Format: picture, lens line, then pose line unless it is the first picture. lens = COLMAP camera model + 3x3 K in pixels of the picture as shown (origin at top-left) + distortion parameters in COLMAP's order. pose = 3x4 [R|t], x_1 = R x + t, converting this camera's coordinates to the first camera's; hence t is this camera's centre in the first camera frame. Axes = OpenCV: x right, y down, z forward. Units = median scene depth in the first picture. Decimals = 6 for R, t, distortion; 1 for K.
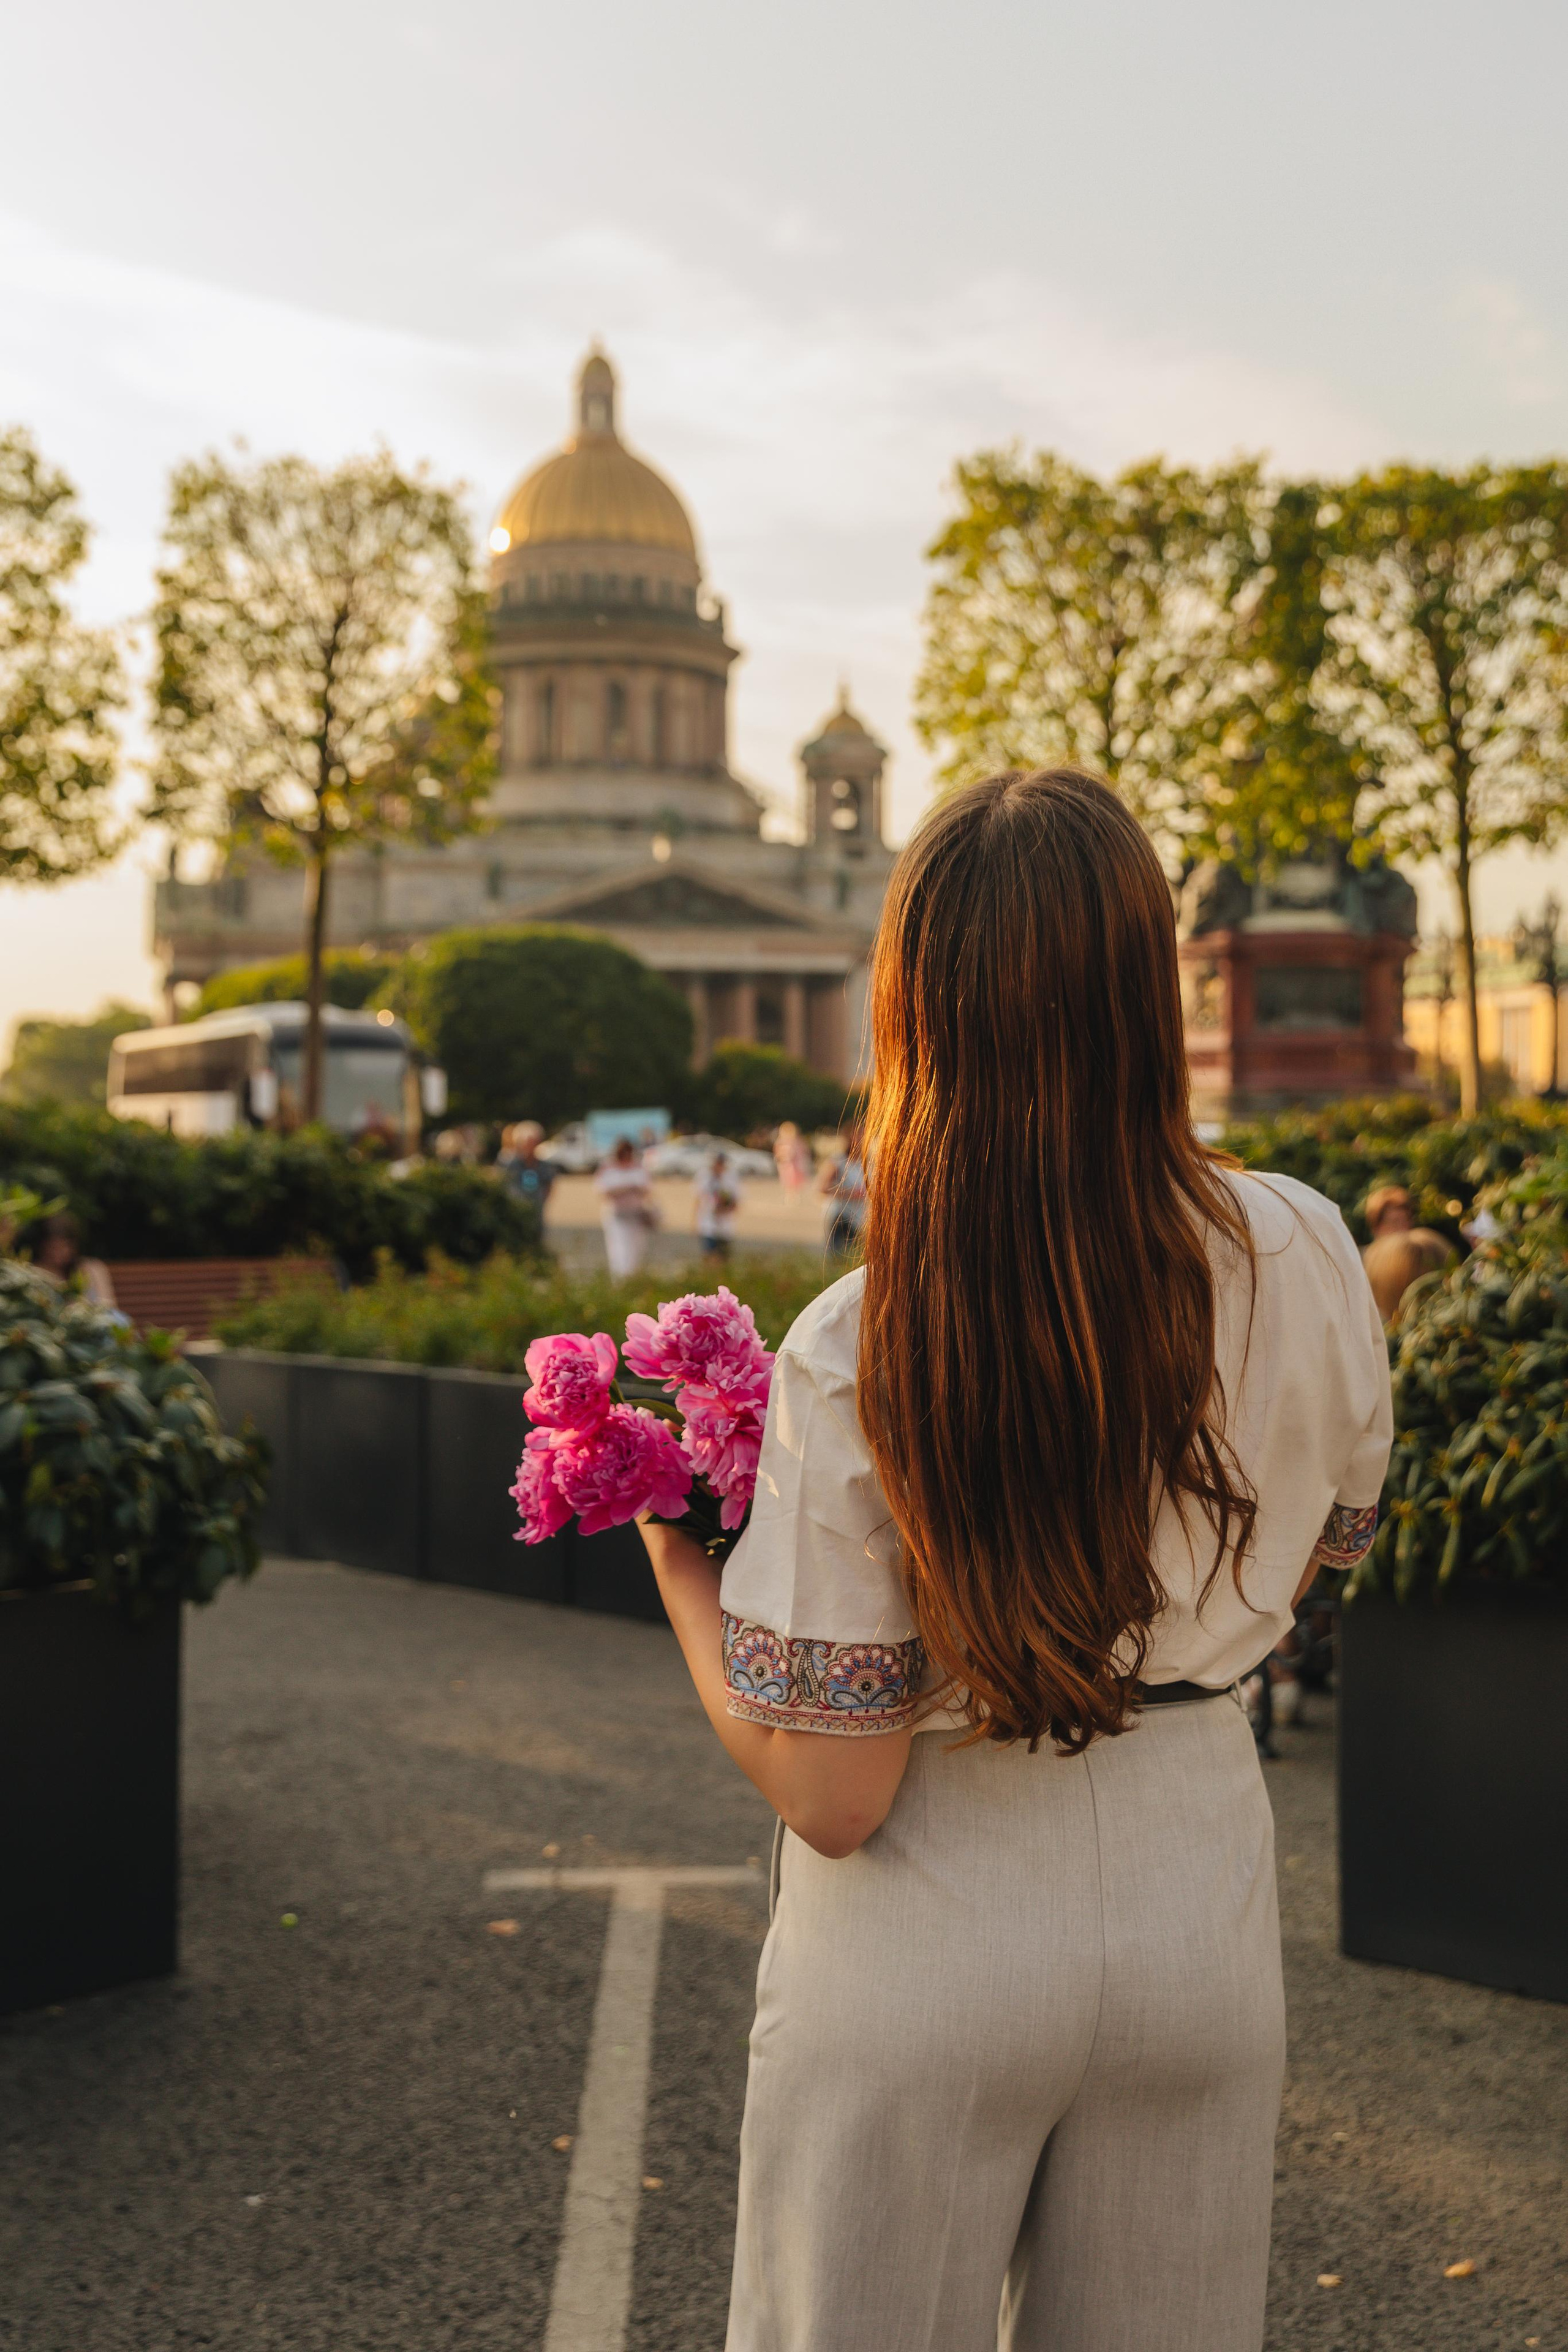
lens RADIAL K [[2519.6, 0, 827.9], [0, 2519.6, 1075.2], [0, 0, 1]] dist [0.002092, 0.005160]
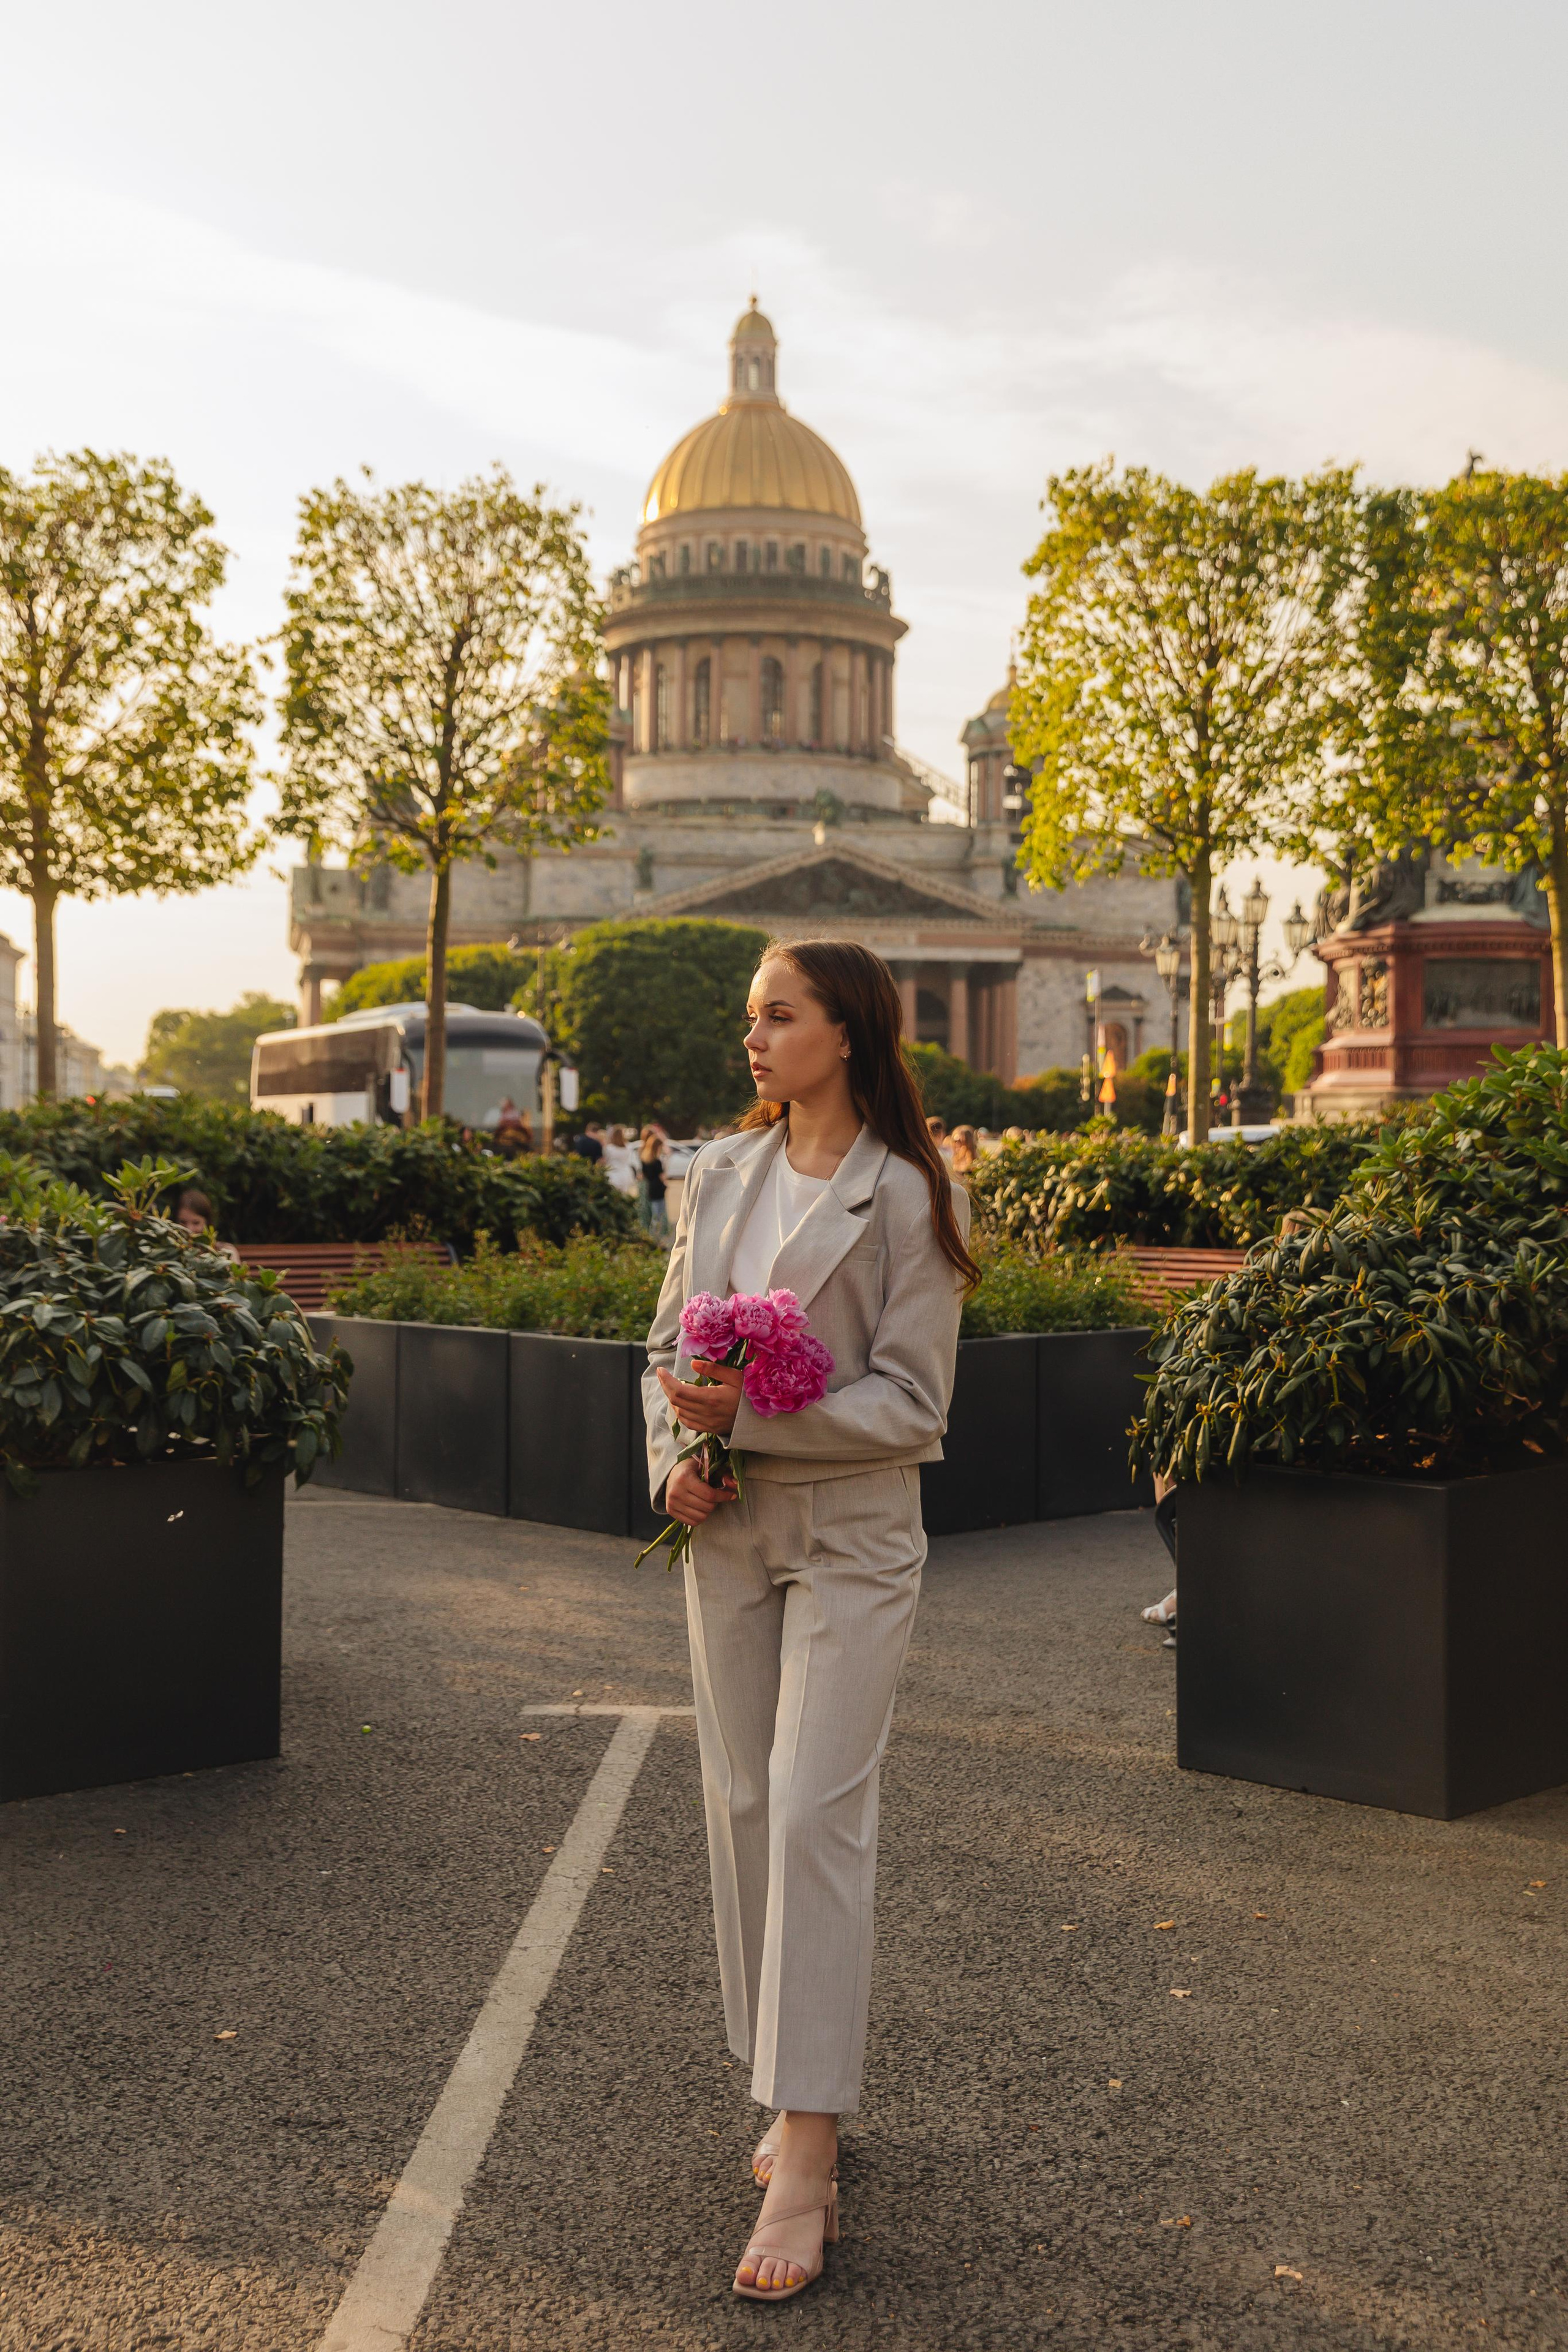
lens RADIAL K [[2689.3, 0, 790.4], [0, 2689.3, 1101.0], [0, 0, 1]] dist [0.020833, 0.002762]
pose [[0.996783, 0.003657, -0.080061, 0.033273], [-0.002821, 0.999940, 0.010553, -0.000385], [0.080095, -0.010293, 0.996734, -0.105392]]
